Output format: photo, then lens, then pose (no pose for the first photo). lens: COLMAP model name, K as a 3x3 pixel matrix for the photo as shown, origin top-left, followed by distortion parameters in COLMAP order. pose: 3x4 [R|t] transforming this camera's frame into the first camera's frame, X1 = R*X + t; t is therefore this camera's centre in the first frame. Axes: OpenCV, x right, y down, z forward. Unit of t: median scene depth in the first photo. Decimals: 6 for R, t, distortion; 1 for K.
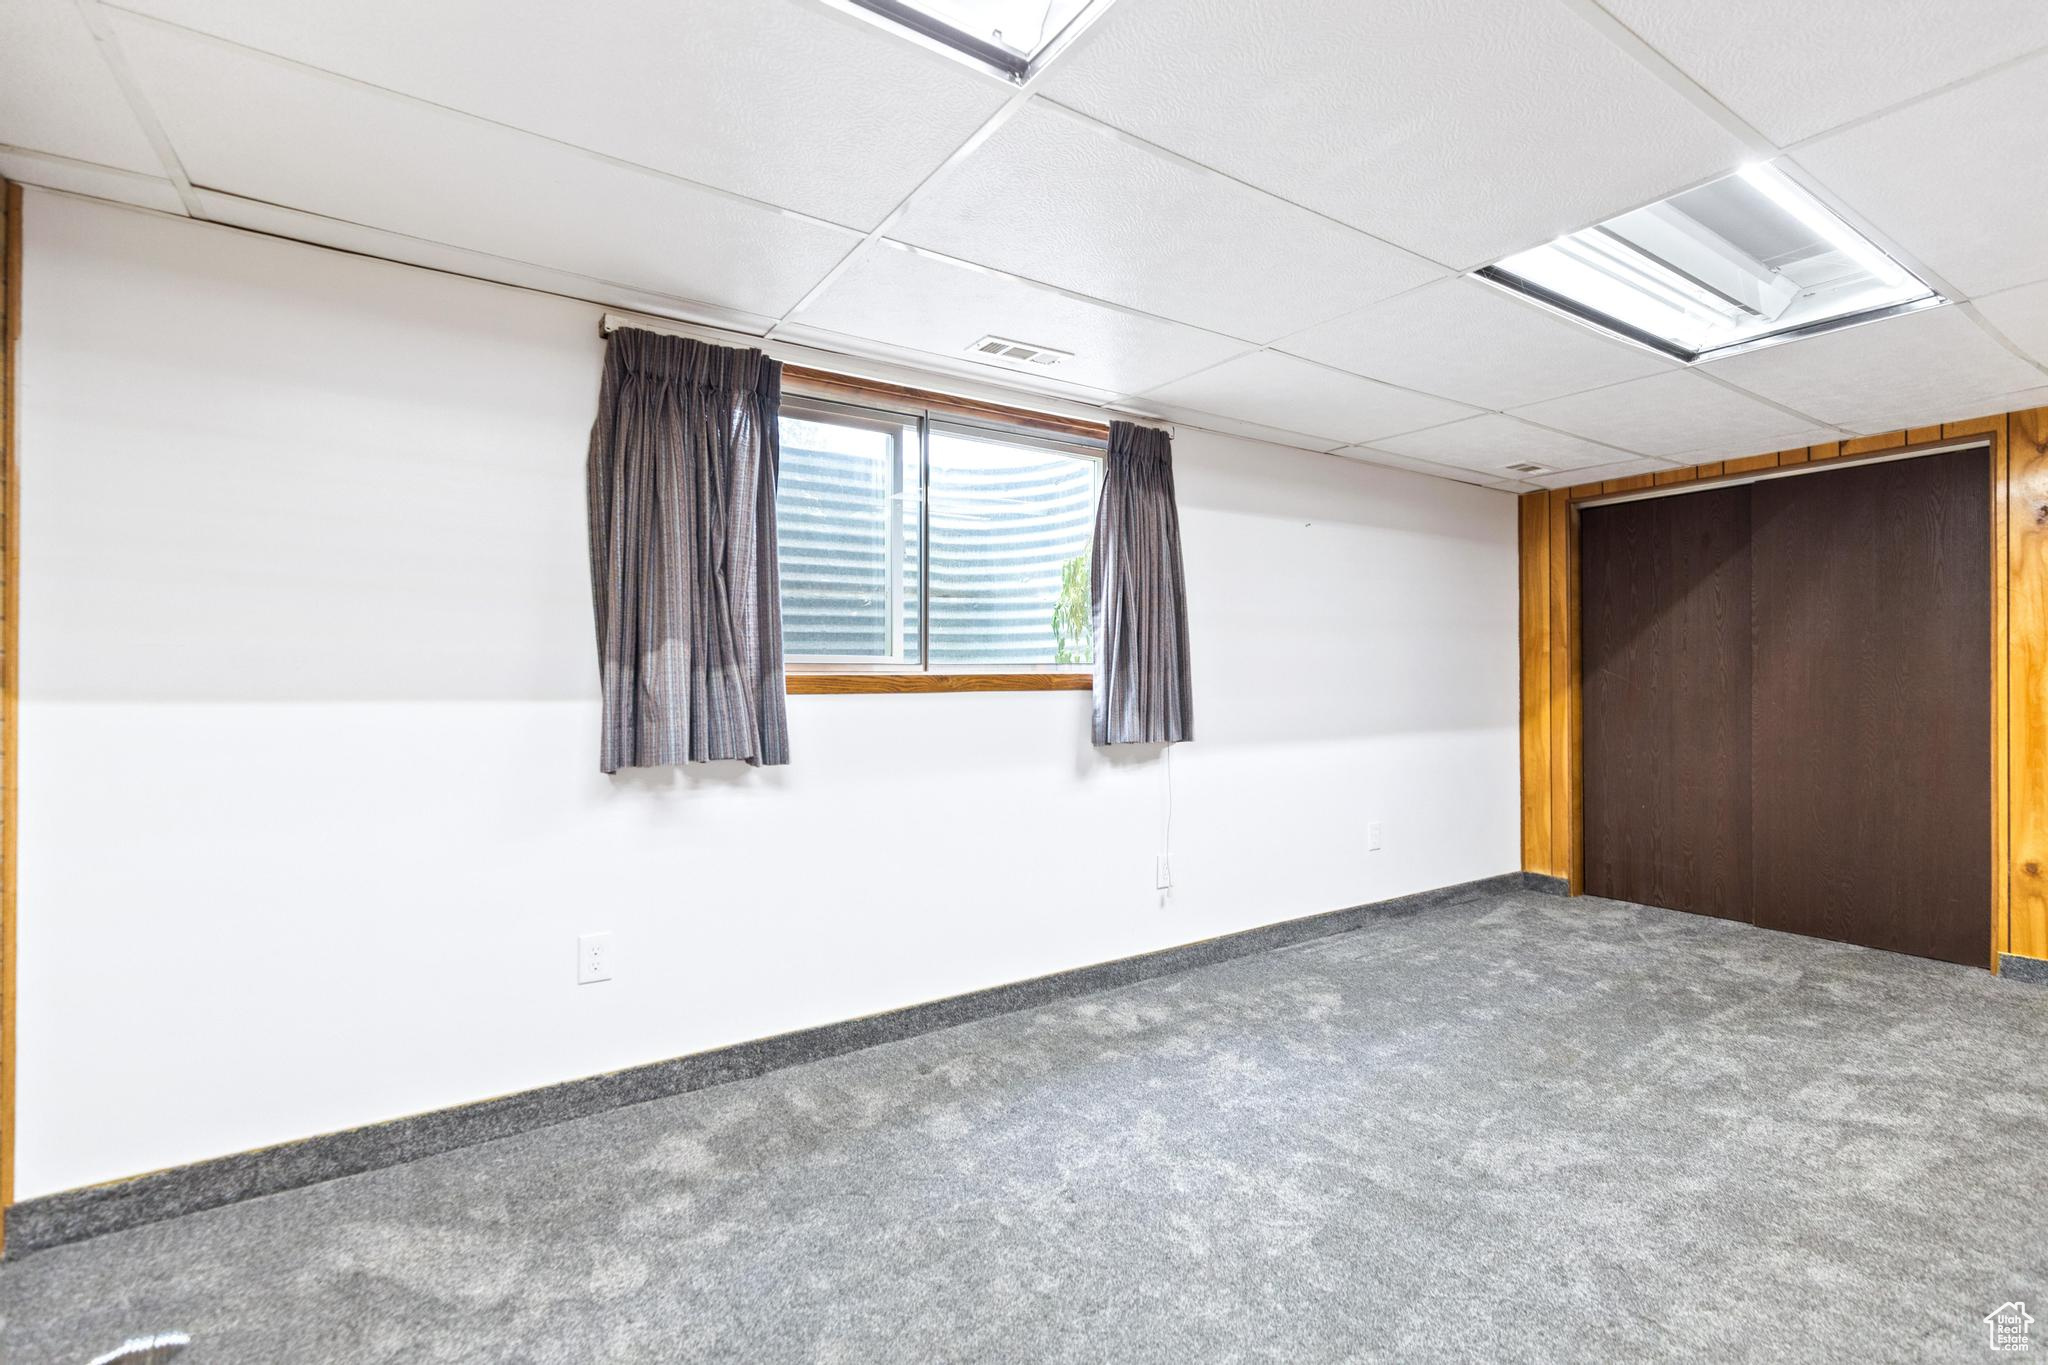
lens RADIAL K [[938.0, 0, 1026.6], [0, 938.0, 680.1], [0, 0, 1]] dist [0.002324, 0.000414]
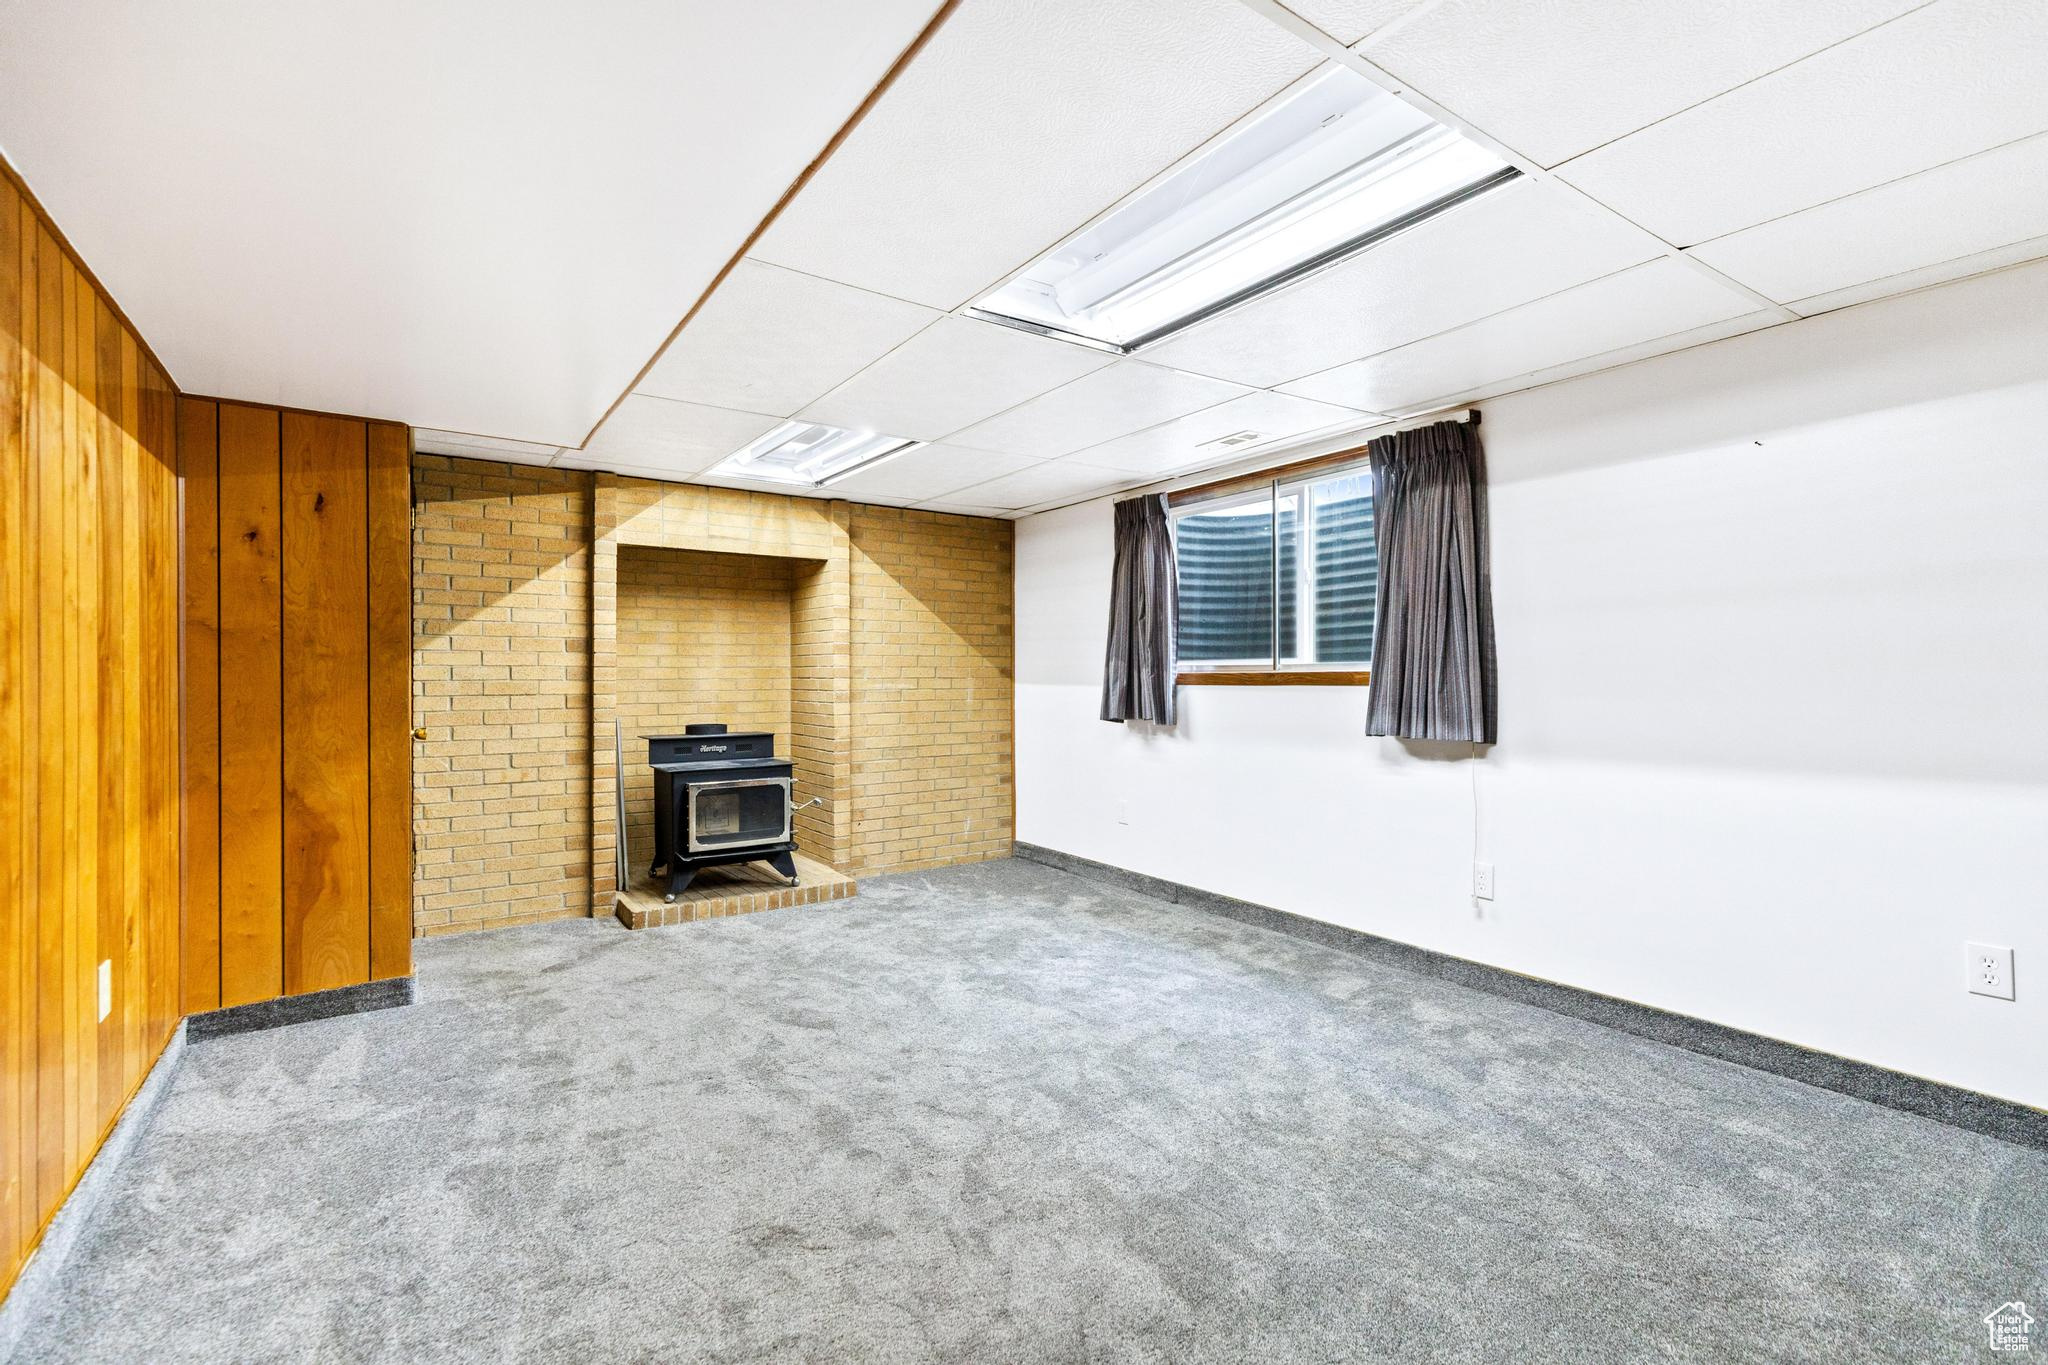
lens RADIAL K [[938.0, 0, 1026.9], [0, 938.0, 685.0], [0, 0, 1]] dist [0.002324, 0.000414]
pose [[-0.001795, 0.012205, -0.999924, 1.375630], [0.002620, 0.999922, 0.012201, -0.005690], [0.999995, -0.002598, -0.001827, 0.688840]]
